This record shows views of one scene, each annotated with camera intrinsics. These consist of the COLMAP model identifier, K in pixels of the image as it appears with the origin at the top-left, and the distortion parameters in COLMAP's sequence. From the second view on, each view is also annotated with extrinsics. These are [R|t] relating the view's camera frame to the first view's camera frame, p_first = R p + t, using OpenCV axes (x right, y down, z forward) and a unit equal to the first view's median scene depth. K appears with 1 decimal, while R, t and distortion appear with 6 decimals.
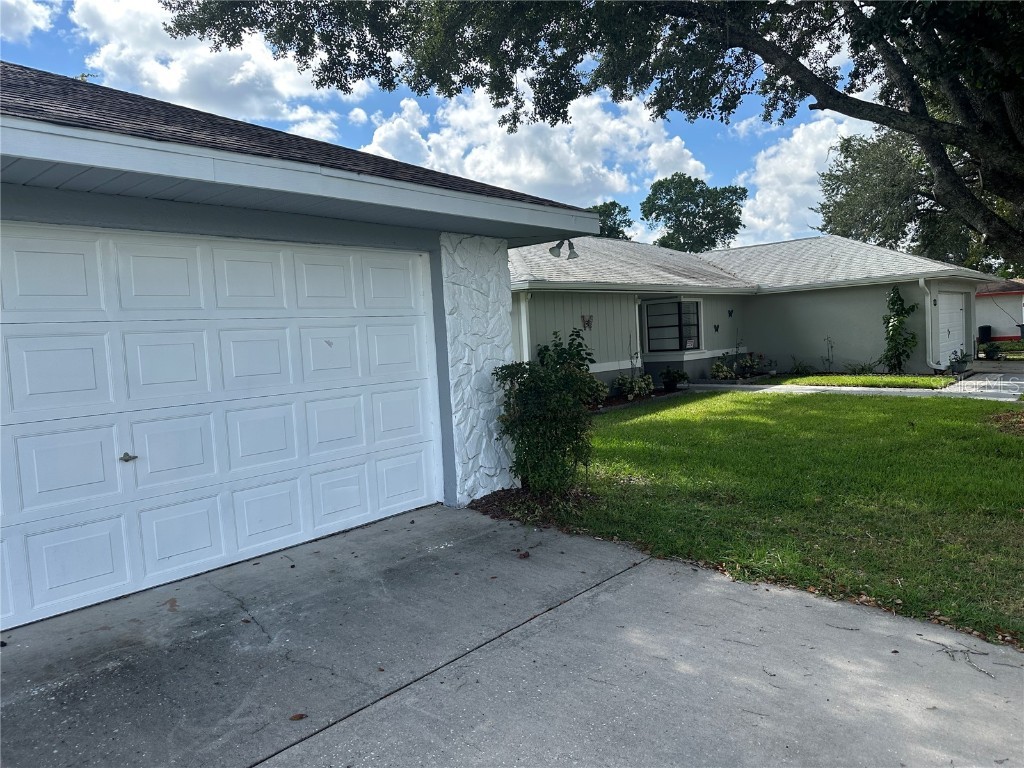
lens RADIAL K [[709.8, 0, 532.6], [0, 709.8, 379.9], [0, 0, 1]] dist [0.096417, -0.139434]
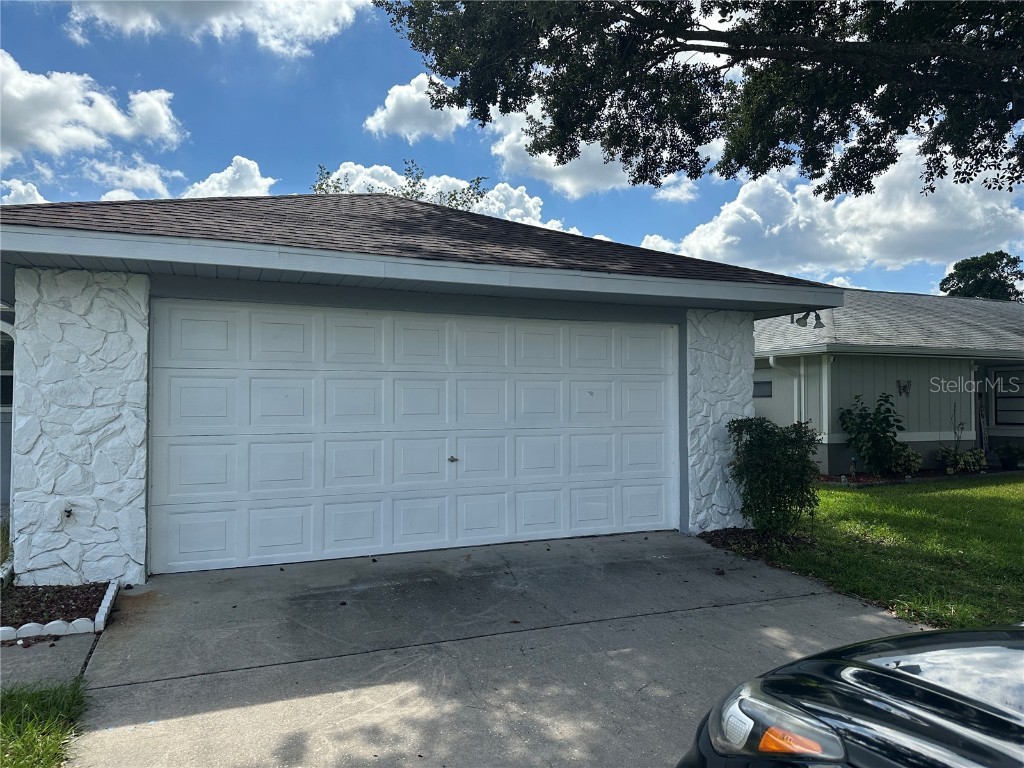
lens RADIAL K [[732.8, 0, 542.1], [0, 732.8, 383.8], [0, 0, 1]] dist [0.023074, -0.035382]
pose [[0.893998, 0.042355, -0.446065, 0.210551], [-0.075294, 0.995567, -0.056373, 0.013549], [0.441700, 0.083983, 0.893223, -0.231686]]
